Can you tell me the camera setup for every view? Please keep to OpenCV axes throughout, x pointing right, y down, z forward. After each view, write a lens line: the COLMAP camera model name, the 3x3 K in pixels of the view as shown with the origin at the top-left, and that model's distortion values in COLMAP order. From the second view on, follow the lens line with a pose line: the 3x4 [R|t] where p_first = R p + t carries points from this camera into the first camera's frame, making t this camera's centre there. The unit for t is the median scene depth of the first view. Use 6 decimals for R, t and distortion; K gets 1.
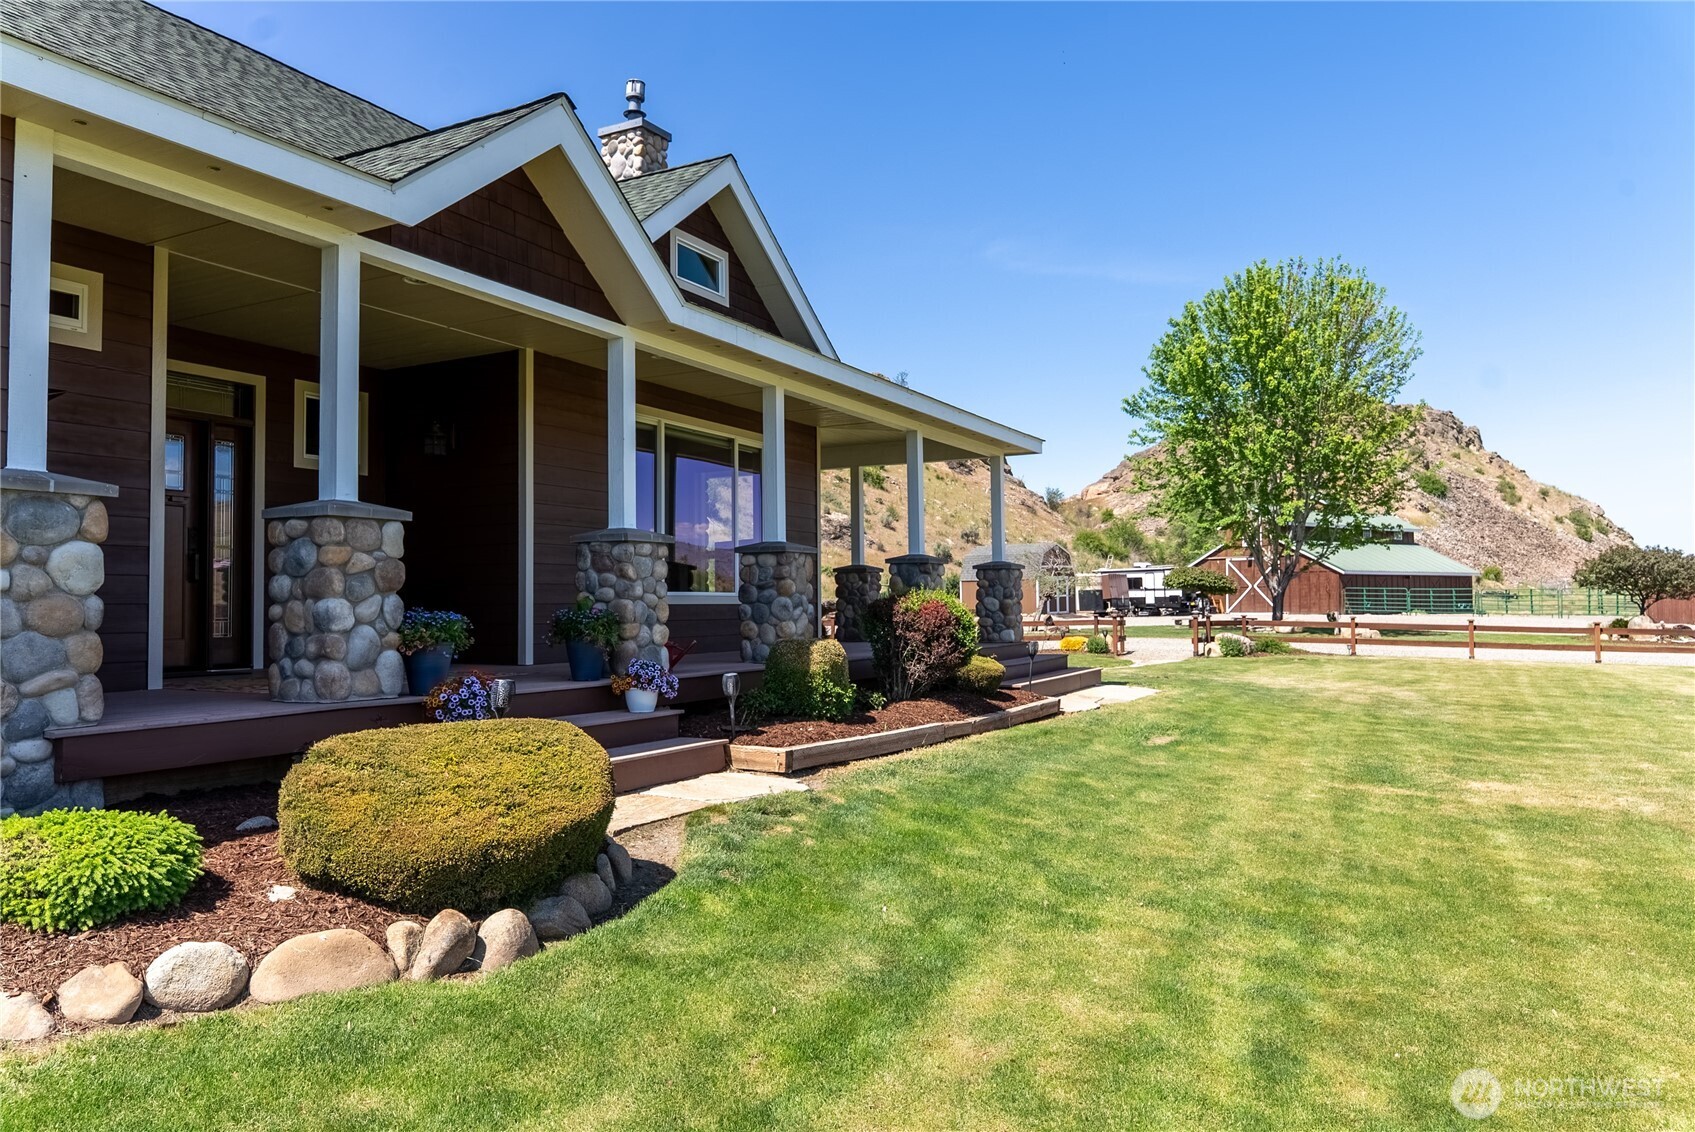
lens RADIAL K [[1160.8, 0, 845.7], [0, 1160.8, 574.9], [0, 0, 1]] dist [-0.012953, 0.000429]
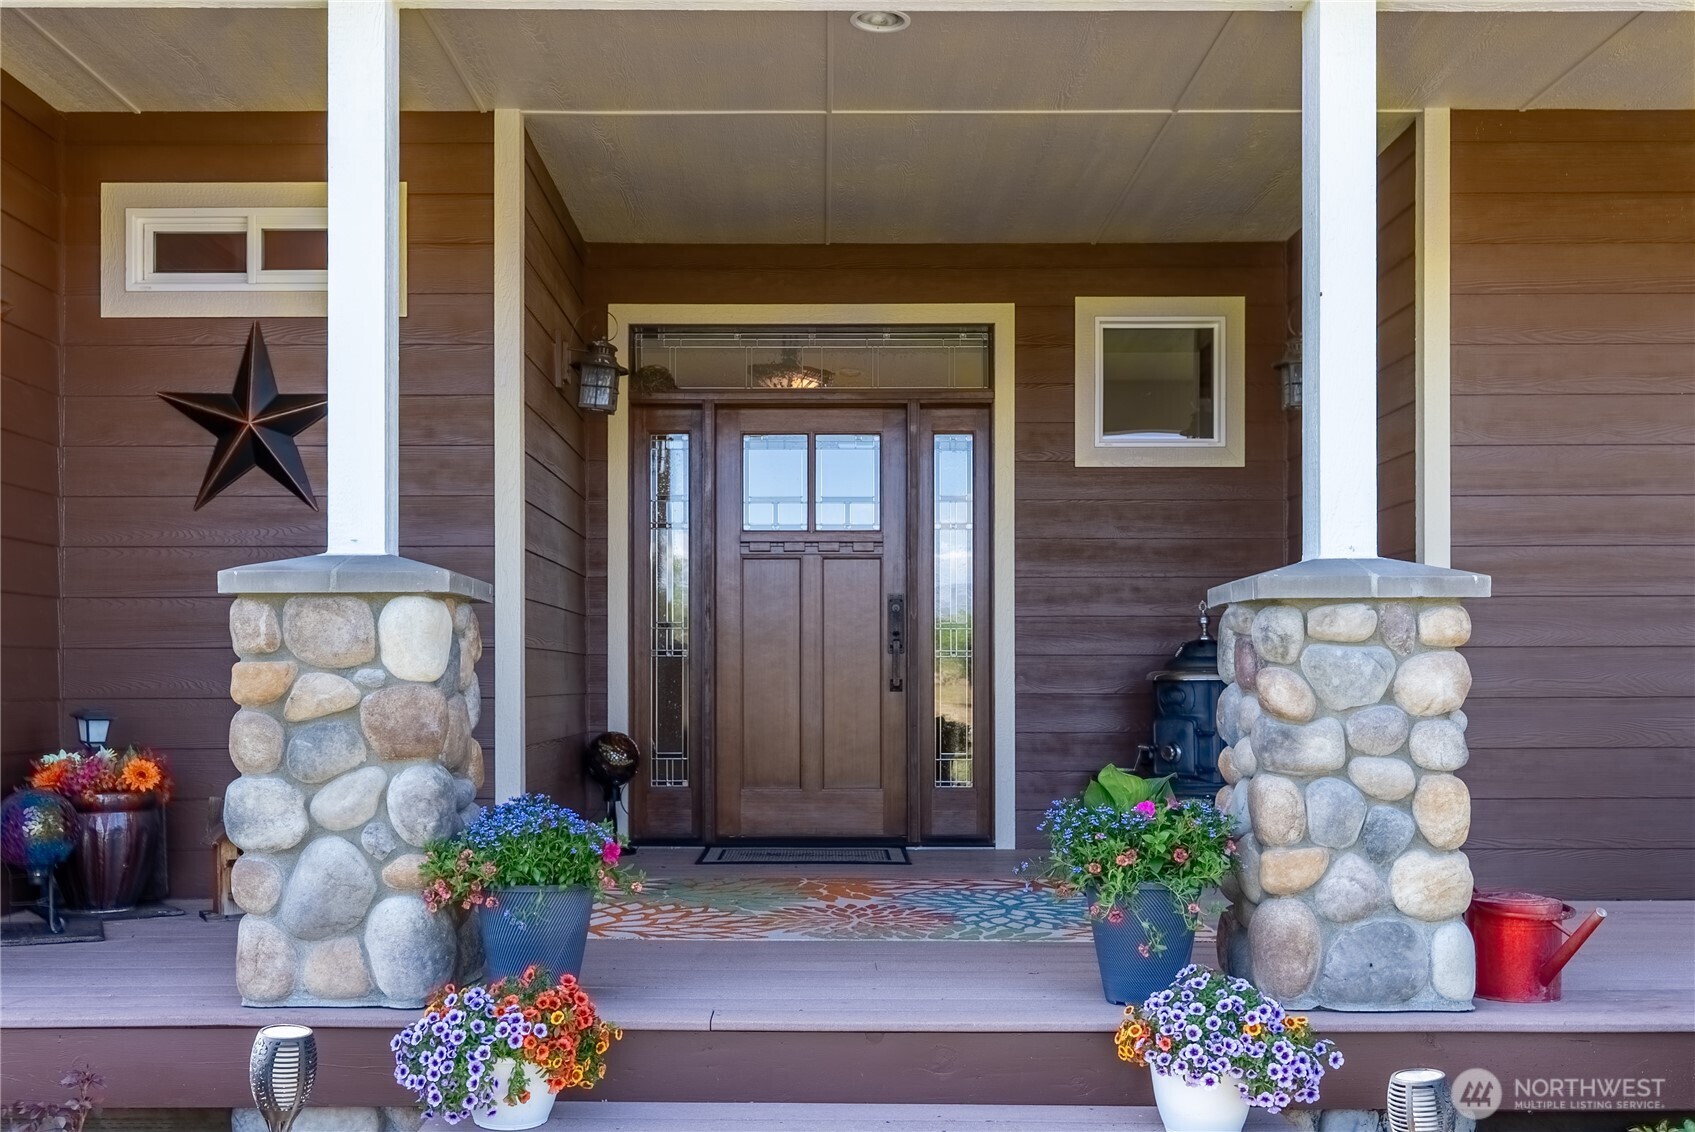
lens RADIAL K [[1725.0, 0, 827.0], [0, 1725.0, 673.4], [0, 0, 1]] dist [0.027364, 0.000000]
pose [[0.463919, 0.005033, -0.885863, 0.249184], [0.021808, 0.999616, 0.017100, -0.025501], [0.885609, -0.027252, 0.463631, 0.843148]]
